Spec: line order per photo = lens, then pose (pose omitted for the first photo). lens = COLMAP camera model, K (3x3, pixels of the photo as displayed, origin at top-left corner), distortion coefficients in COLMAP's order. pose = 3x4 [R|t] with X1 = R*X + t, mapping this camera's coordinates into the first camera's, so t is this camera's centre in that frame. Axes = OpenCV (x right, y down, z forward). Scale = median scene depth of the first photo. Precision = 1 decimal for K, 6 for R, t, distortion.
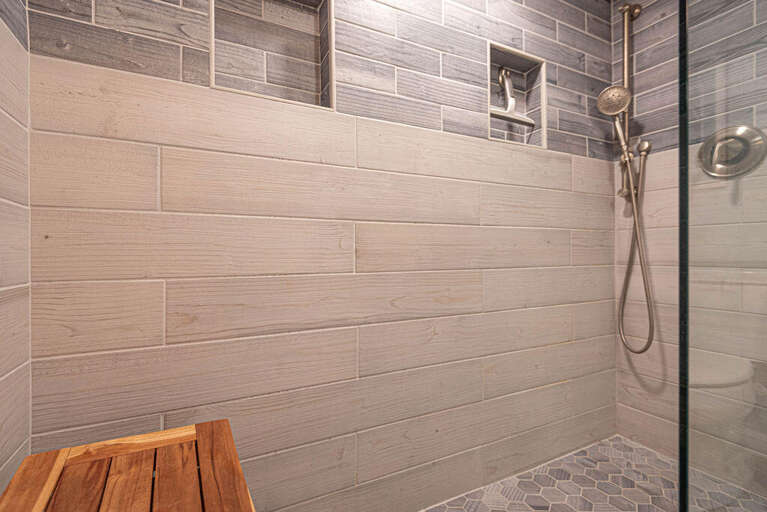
lens RADIAL K [[355.0, 0, 385.7], [0, 355.0, 258.4], [0, 0, 1]] dist [0.023725, -0.000113]
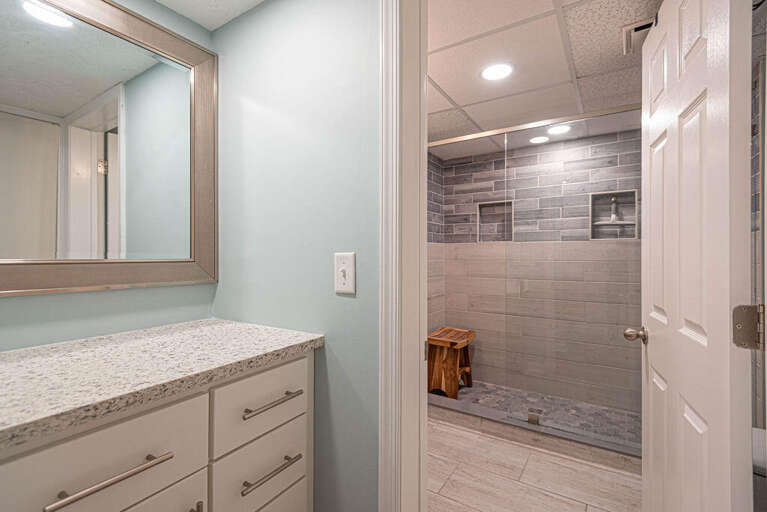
lens RADIAL K [[355.0, 0, 384.5], [0, 355.0, 256.2], [0, 0, 1]] dist [0.023725, -0.000113]
pose [[0.452426, -0.000403, -0.891802, 1.925738], [-0.003608, 0.999991, -0.002282, -0.273766], [0.891795, 0.004250, 0.452420, -1.228115]]
